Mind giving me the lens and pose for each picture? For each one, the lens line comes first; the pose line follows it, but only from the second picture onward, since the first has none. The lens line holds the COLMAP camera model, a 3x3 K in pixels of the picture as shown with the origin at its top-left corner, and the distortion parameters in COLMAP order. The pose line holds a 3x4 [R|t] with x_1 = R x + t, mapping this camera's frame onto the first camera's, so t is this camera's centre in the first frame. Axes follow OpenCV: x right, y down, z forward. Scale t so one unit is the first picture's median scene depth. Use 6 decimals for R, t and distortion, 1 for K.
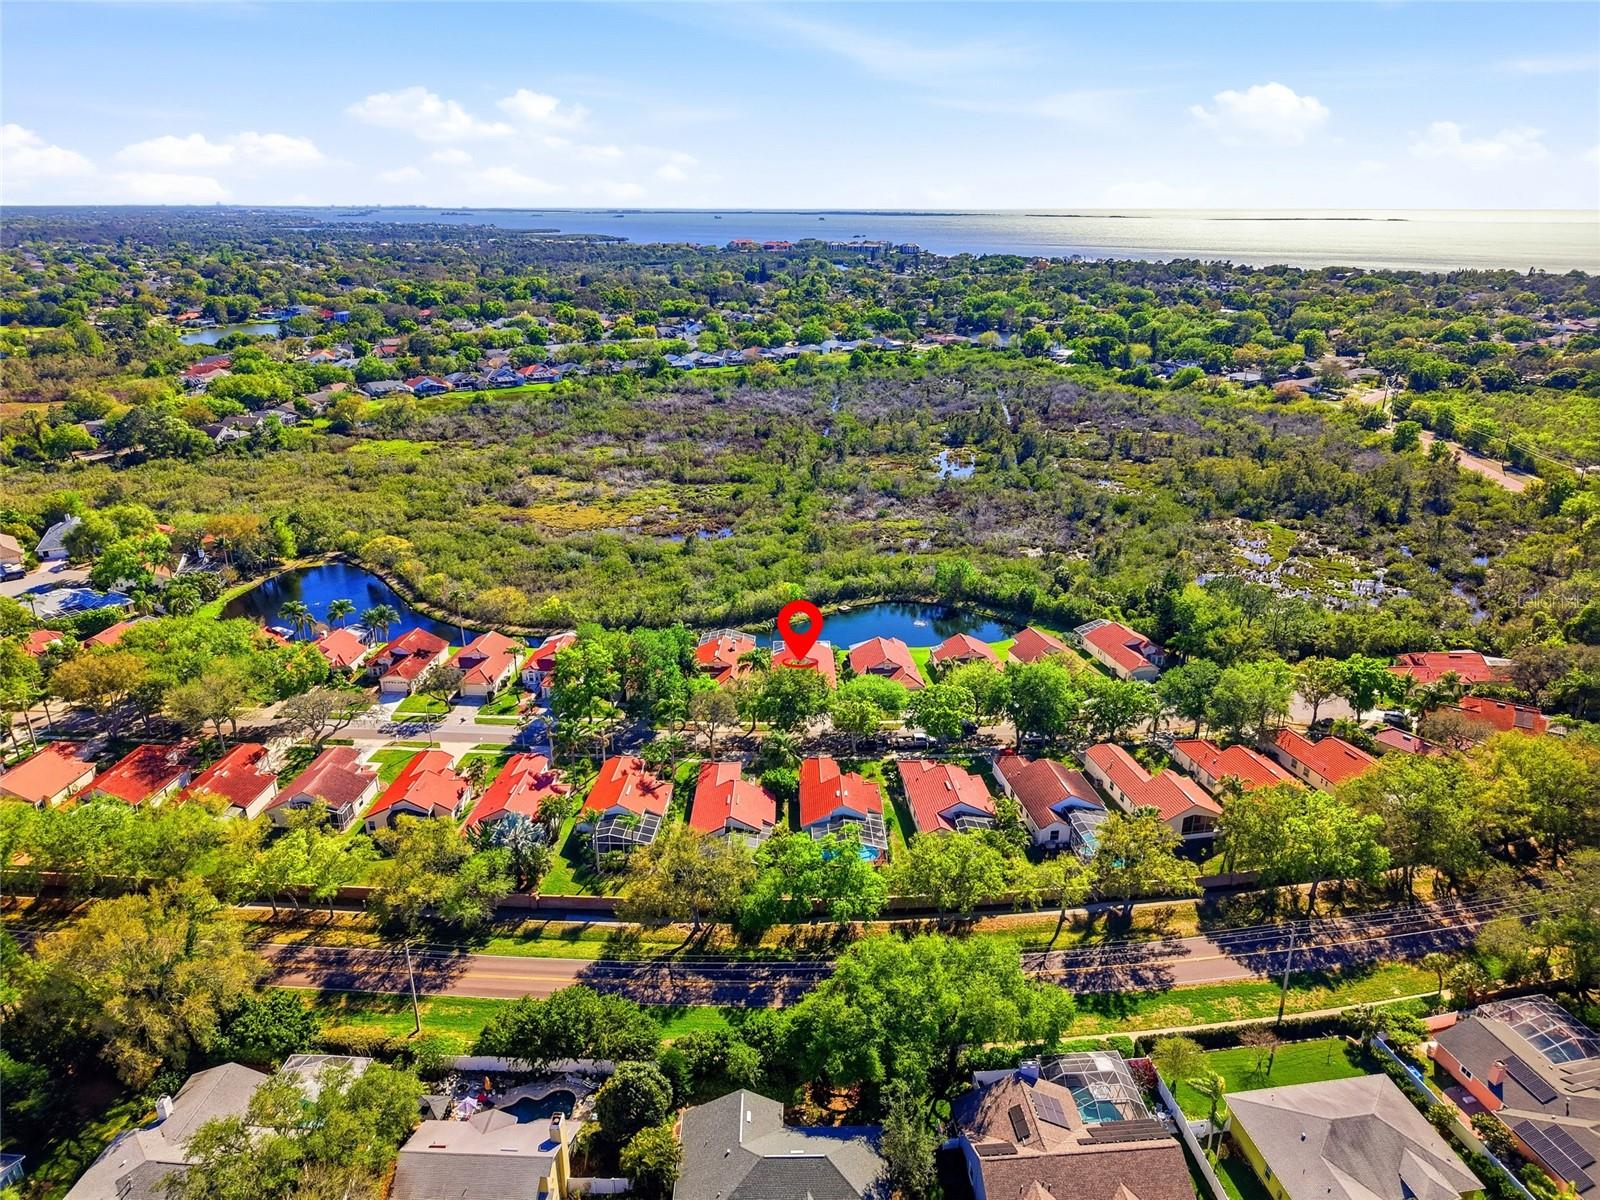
lens RADIAL K [[1071.9, 0, 800.0], [0, 1071.9, 600.0], [0, 0, 1]] dist [-0.003074, -0.001379]
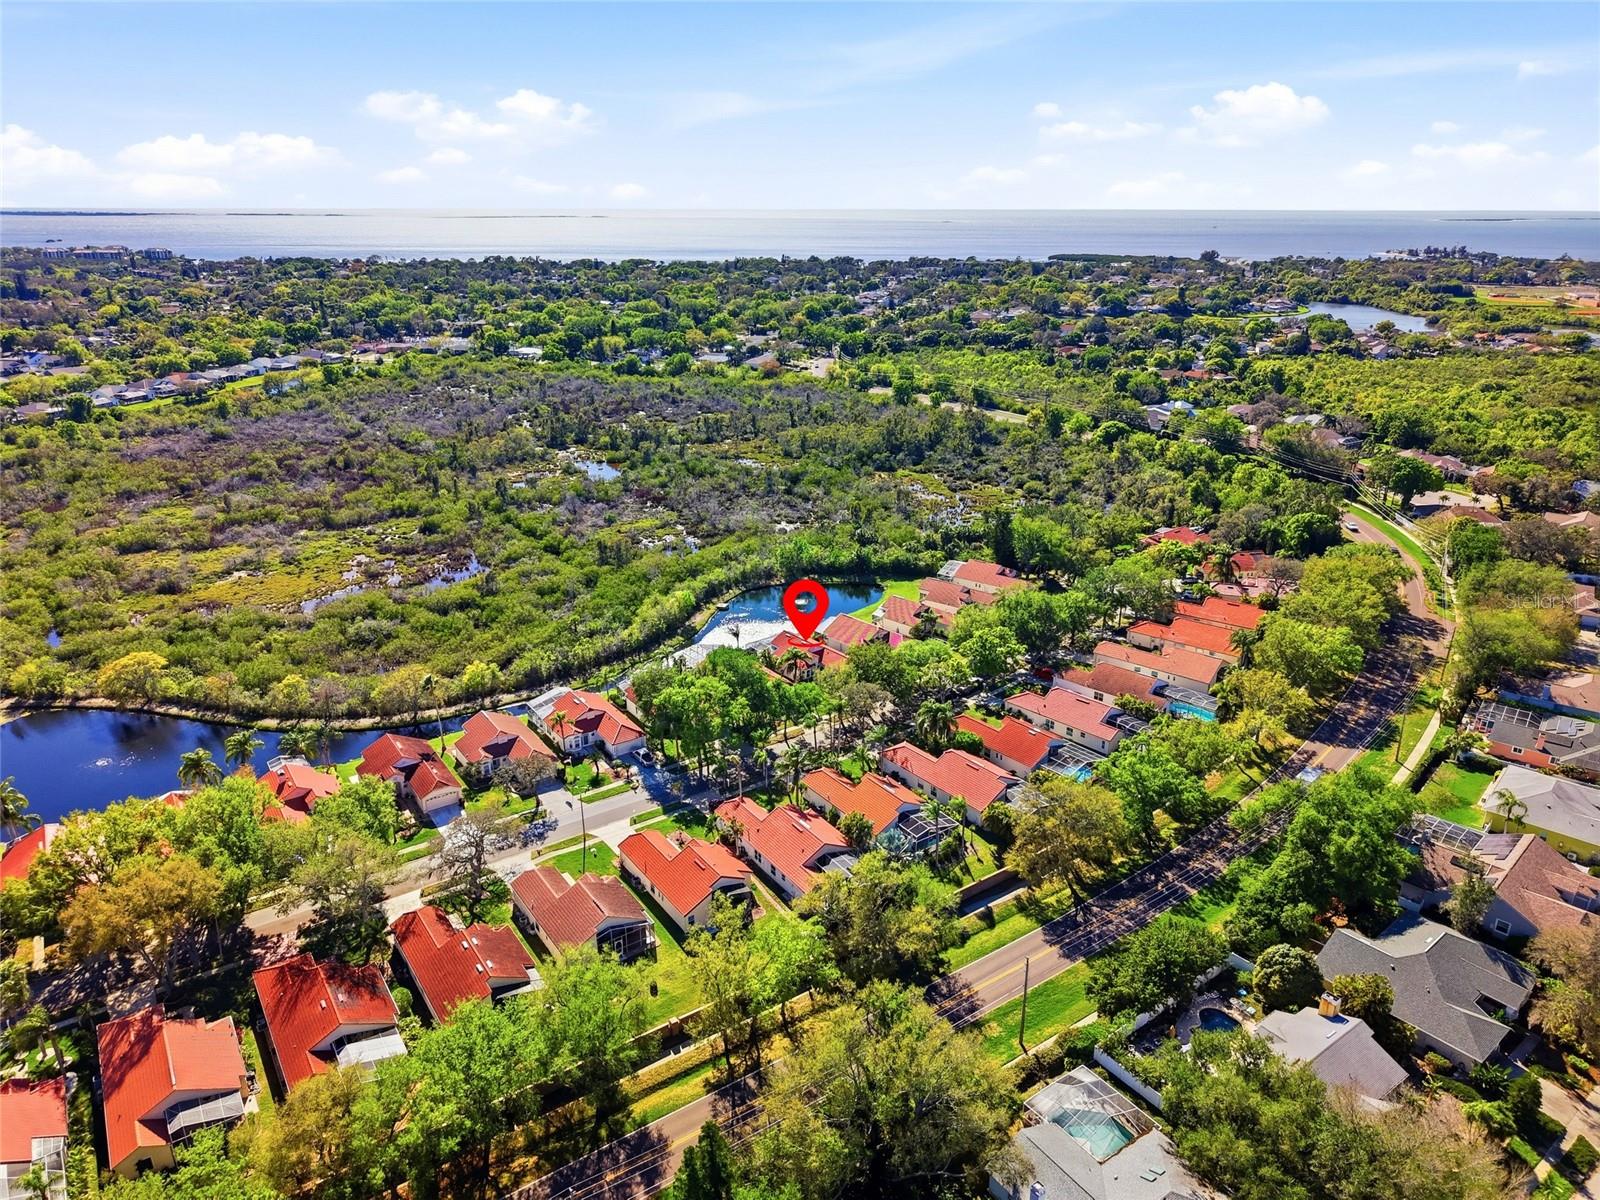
lens RADIAL K [[1043.1, 0, 800.0], [0, 1043.1, 600.0], [0, 0, 1]] dist [0.036629, 0.000057]
pose [[0.785256, -0.218839, 0.579208, -0.501550], [0.213994, 0.973733, 0.077781, -0.062366], [-0.581016, 0.062869, 0.811461, 0.148580]]
